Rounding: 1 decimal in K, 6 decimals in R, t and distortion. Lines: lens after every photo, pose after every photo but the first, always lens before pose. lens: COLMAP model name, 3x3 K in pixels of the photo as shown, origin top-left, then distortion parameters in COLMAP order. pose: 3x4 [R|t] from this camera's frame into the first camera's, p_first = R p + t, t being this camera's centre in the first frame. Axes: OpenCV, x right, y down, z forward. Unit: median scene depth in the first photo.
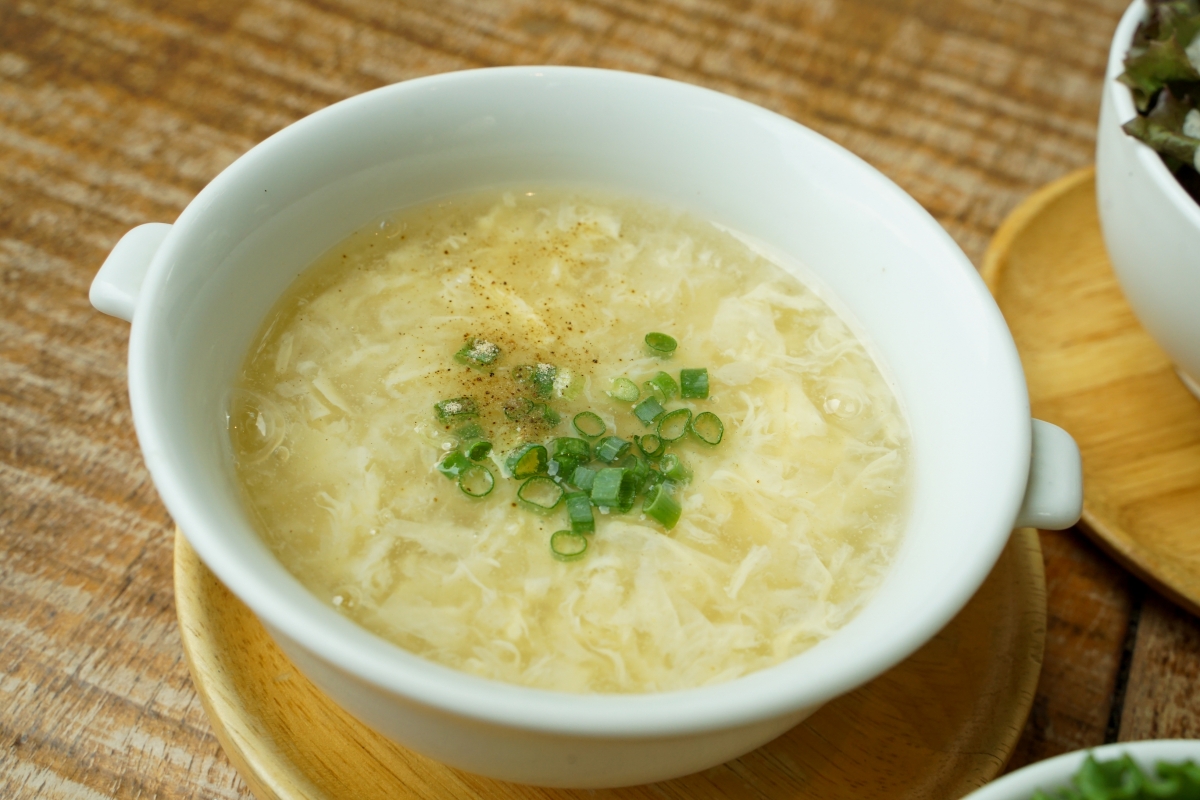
lens RADIAL K [[1587.7, 0, 600.0], [0, 1587.7, 400.0], [0, 0, 1]] dist [-0.020035, 0.578622]
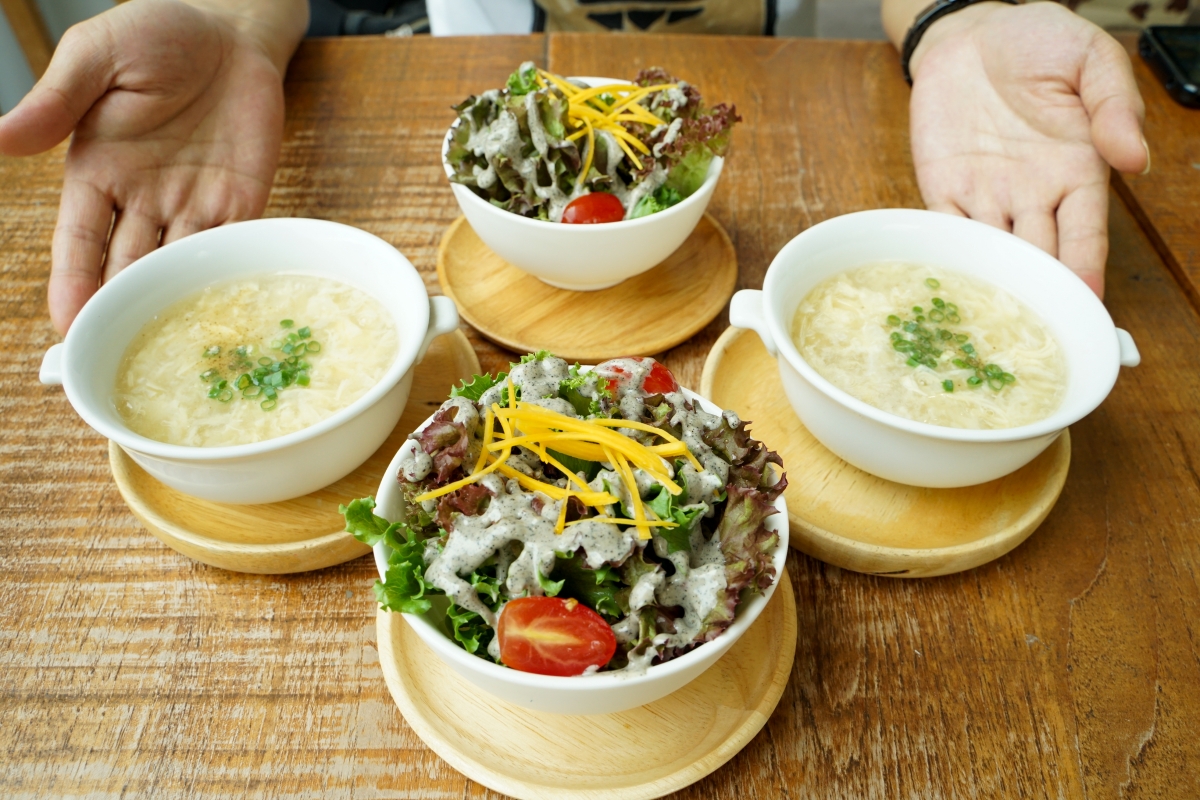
lens RADIAL K [[1038.4, 0, 600.0], [0, 1038.4, 400.0], [0, 0, 1]] dist [-0.092715, 0.095360]
pose [[0.916984, -0.345035, 0.200227, 0.122044], [0.351313, 0.936248, 0.004441, 0.234057], [-0.188994, 0.066270, 0.979739, -0.598411]]
